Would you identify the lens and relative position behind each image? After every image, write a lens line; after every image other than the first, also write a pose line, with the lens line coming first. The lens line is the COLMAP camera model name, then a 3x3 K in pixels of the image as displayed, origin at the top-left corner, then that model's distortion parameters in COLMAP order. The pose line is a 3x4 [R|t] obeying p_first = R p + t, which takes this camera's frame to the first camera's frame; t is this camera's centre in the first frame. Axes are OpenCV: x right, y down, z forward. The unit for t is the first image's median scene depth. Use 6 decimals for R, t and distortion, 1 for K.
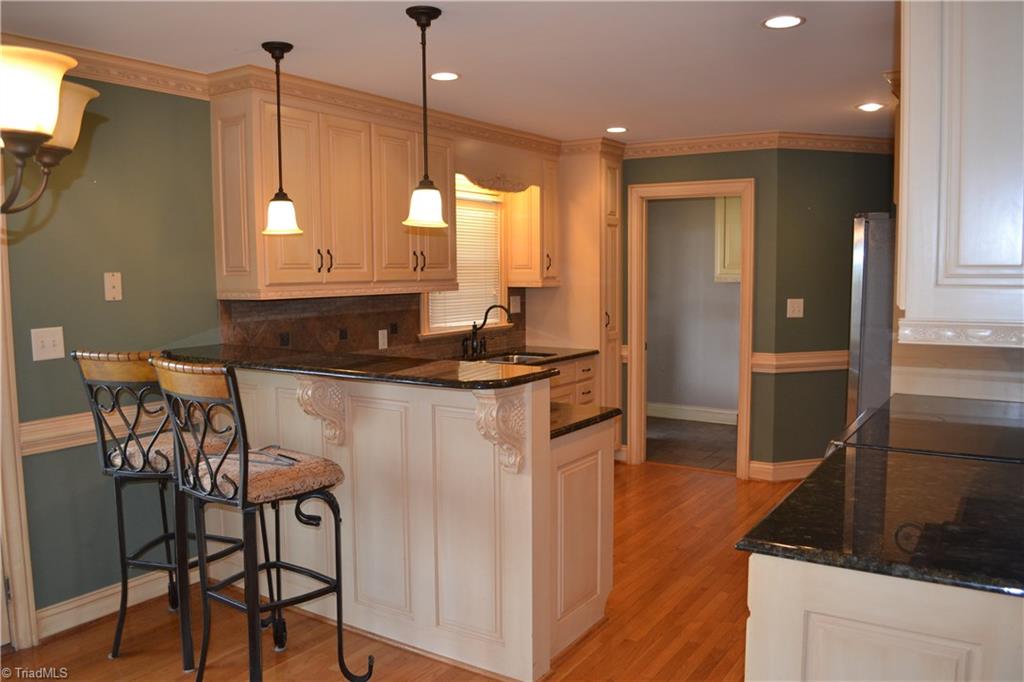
lens RADIAL K [[816.3, 0, 513.3], [0, 816.3, 348.5], [0, 0, 1]] dist [-0.079674, 0.005696]
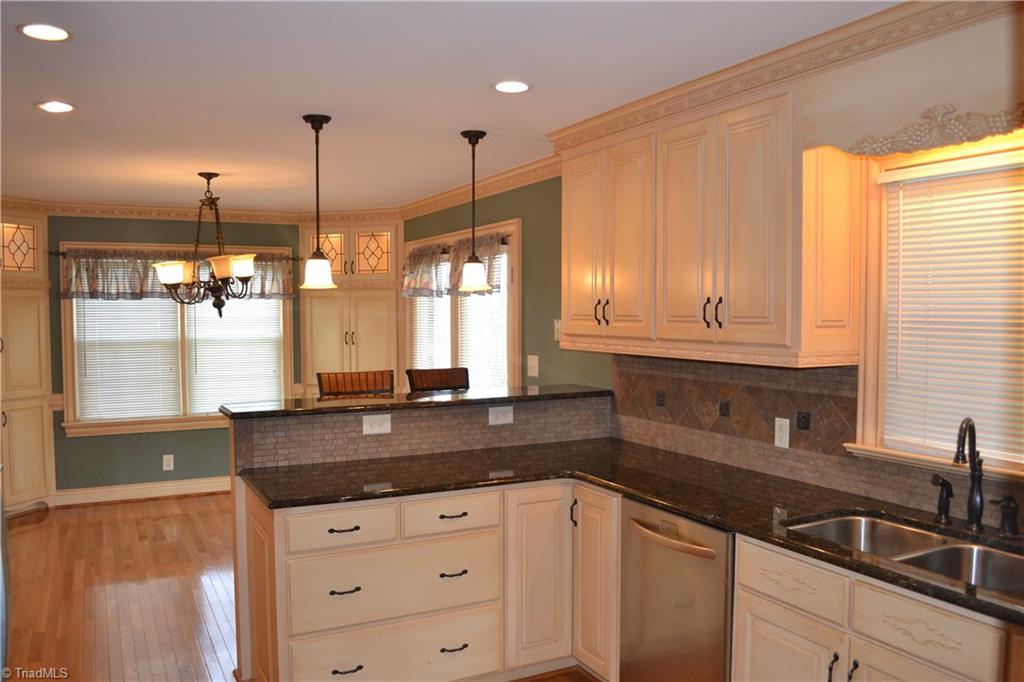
lens RADIAL K [[816.3, 0, 516.0], [0, 816.3, 319.9], [0, 0, 1]] dist [-0.079674, 0.005696]
pose [[-0.492855, 0.022006, -0.869833, 0.702290], [-0.077844, 0.994556, 0.069269, -0.180795], [0.866623, 0.101850, -0.488459, 1.589838]]
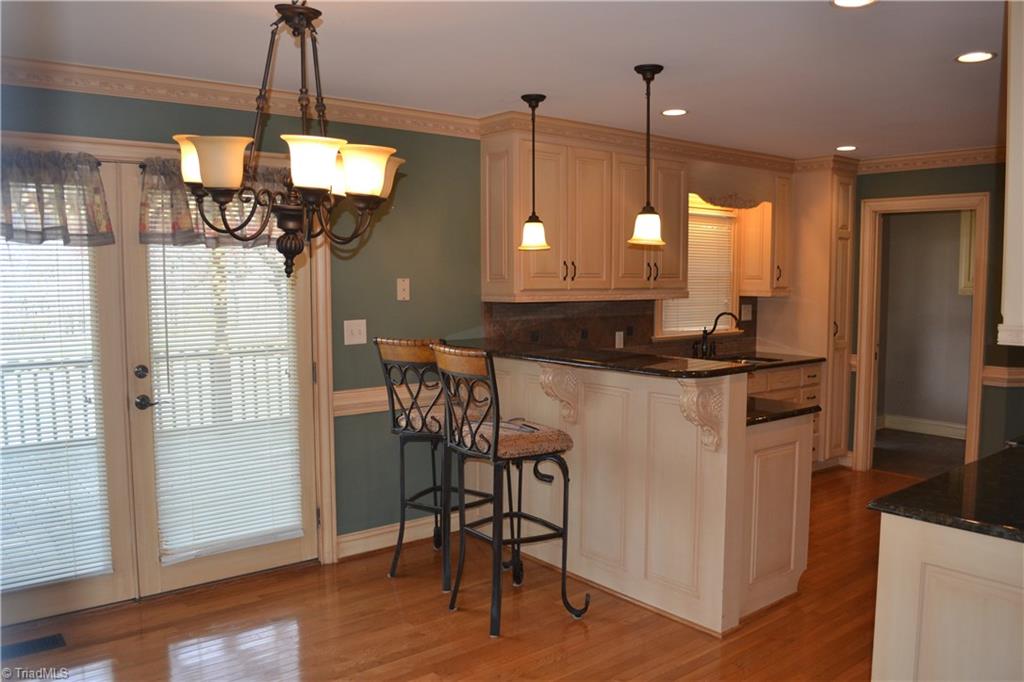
lens RADIAL K [[816.3, 0, 511.2], [0, 816.3, 347.7], [0, 0, 1]] dist [-0.079674, 0.005696]
pose [[0.950572, 0.034238, -0.308611, 0.067838], [-0.037574, 0.999282, -0.004872, 0.015278], [0.308223, 0.016227, 0.951176, -0.182017]]
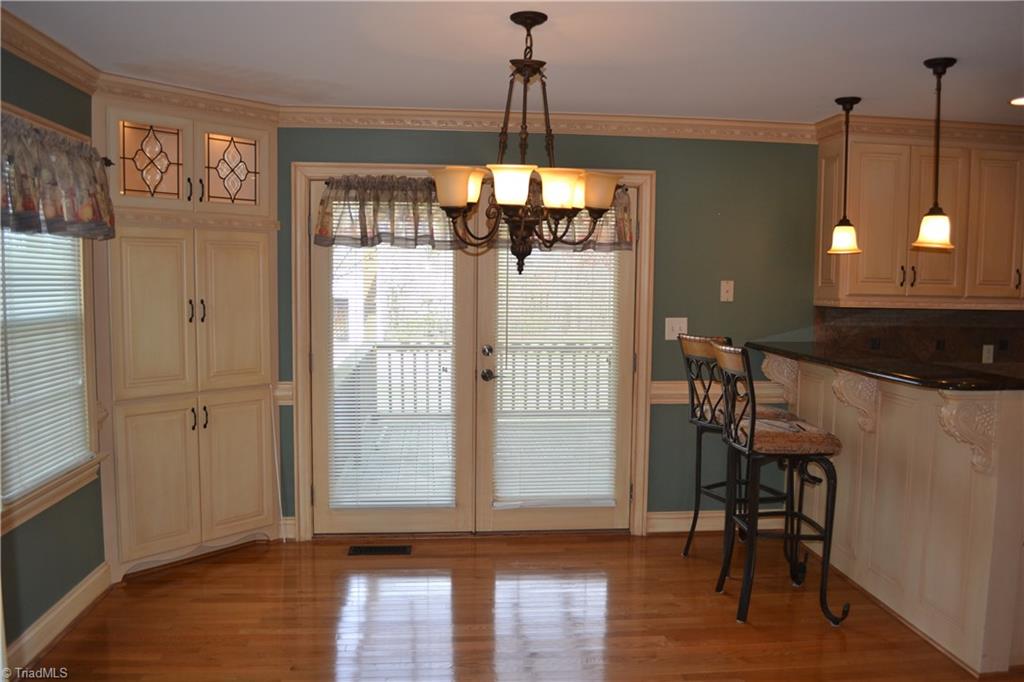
lens RADIAL K [[816.3, 0, 512.3], [0, 816.3, 346.4], [0, 0, 1]] dist [-0.079674, 0.005696]
pose [[0.623430, 0.081061, -0.777666, 0.346518], [-0.095188, 0.995082, 0.027414, 0.012624], [0.776064, 0.056934, 0.628080, -0.136599]]
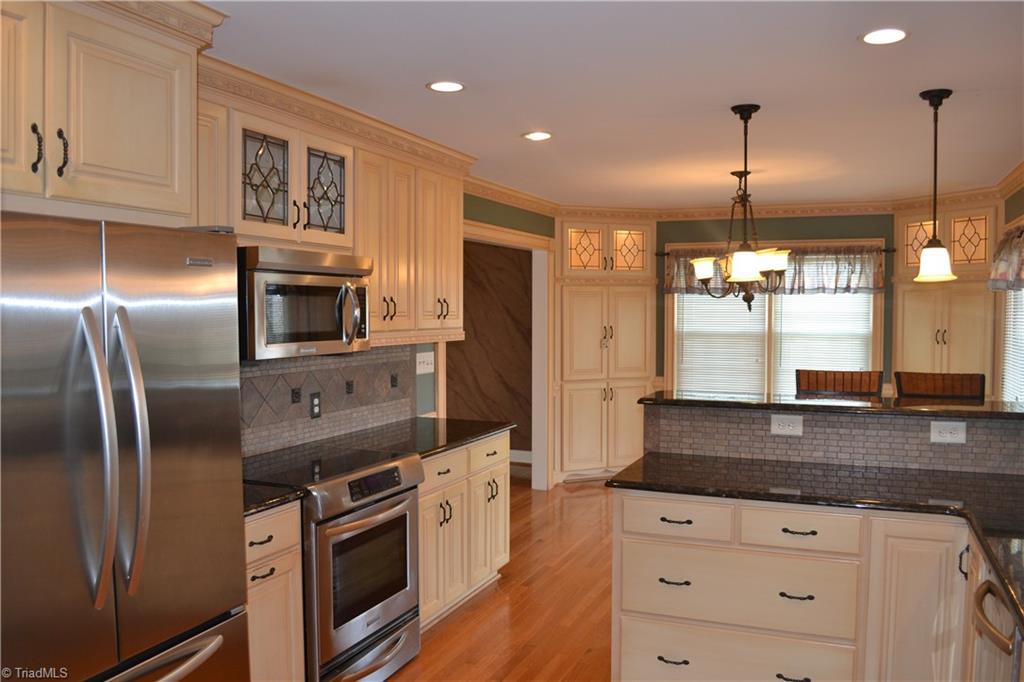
lens RADIAL K [[816.3, 0, 526.7], [0, 816.3, 339.4], [0, 0, 1]] dist [-0.079674, 0.005696]
pose [[-0.982708, 0.016800, -0.184396, 0.384770], [-0.009278, 0.990157, 0.139654, -0.197262], [0.184927, 0.138950, -0.972880, 1.810842]]
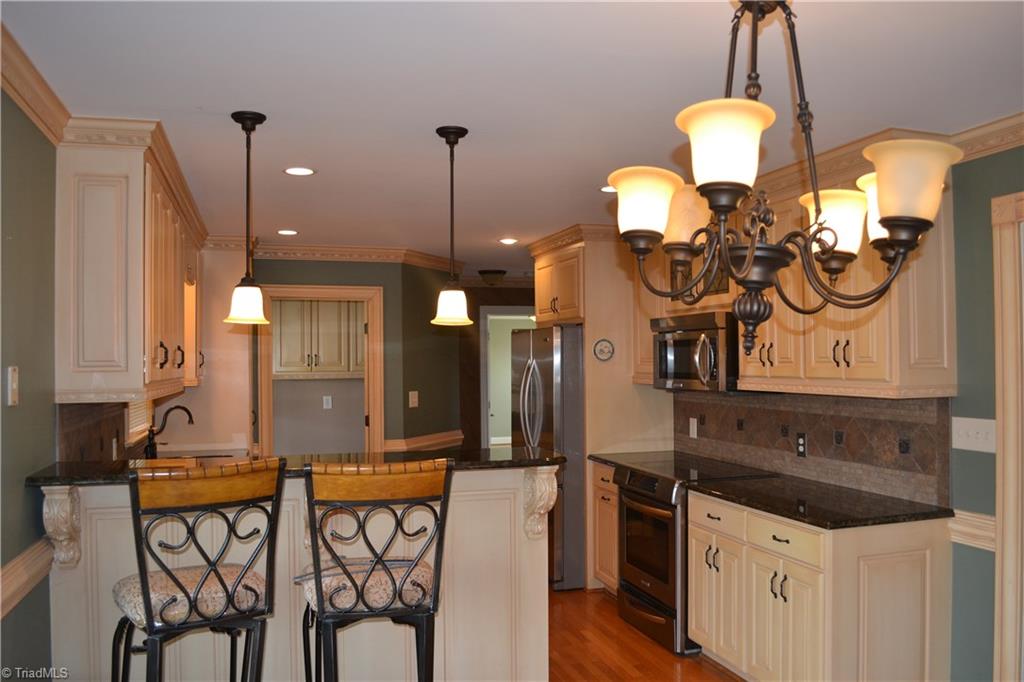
lens RADIAL K [[816.3, 0, 508.4], [0, 816.3, 348.5], [0, 0, 1]] dist [-0.079674, 0.005696]
pose [[0.655334, 0.018795, 0.755106, -0.735275], [0.073040, 0.993429, -0.088117, -0.017341], [-0.751800, 0.112898, 0.649655, 0.214609]]
